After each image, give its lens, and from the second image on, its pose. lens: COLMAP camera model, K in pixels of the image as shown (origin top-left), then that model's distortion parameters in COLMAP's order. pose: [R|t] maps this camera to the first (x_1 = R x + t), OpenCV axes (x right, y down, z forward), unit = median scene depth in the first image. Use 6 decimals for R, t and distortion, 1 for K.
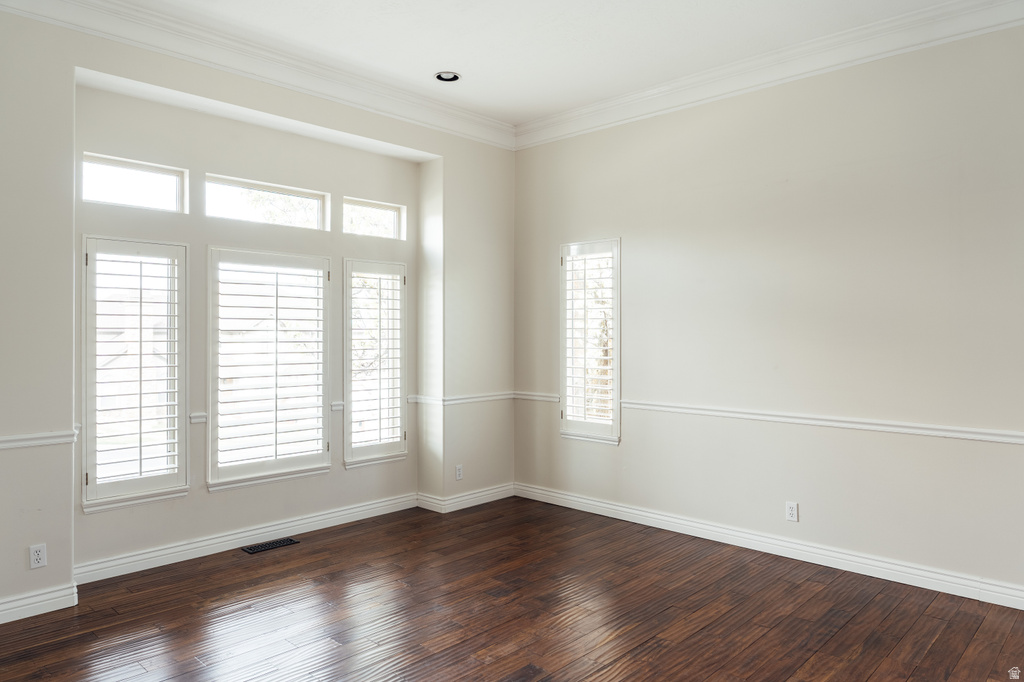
lens RADIAL K [[688.1, 0, 512.5], [0, 688.1, 331.1], [0, 0, 1]] dist [-0.001172, -0.006847]
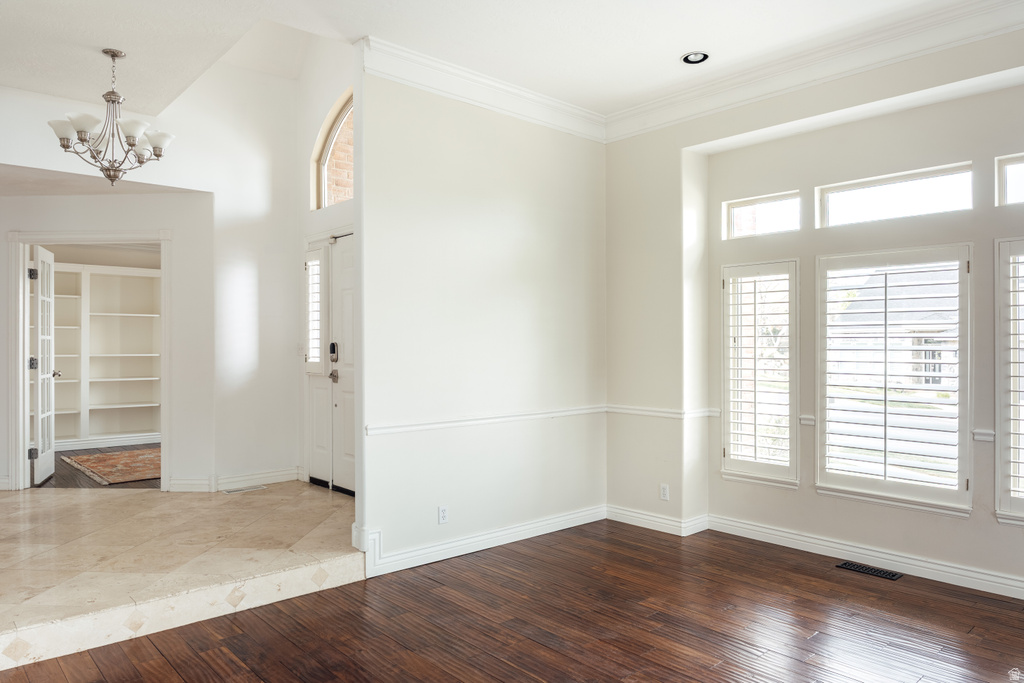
lens RADIAL K [[688.1, 0, 512.6], [0, 688.1, 347.3], [0, 0, 1]] dist [-0.001172, -0.006847]
pose [[-0.083433, 0.011238, -0.996450, 0.626919], [0.007696, 0.999914, 0.010633, -0.001671], [0.996484, -0.006782, -0.083512, 0.622163]]
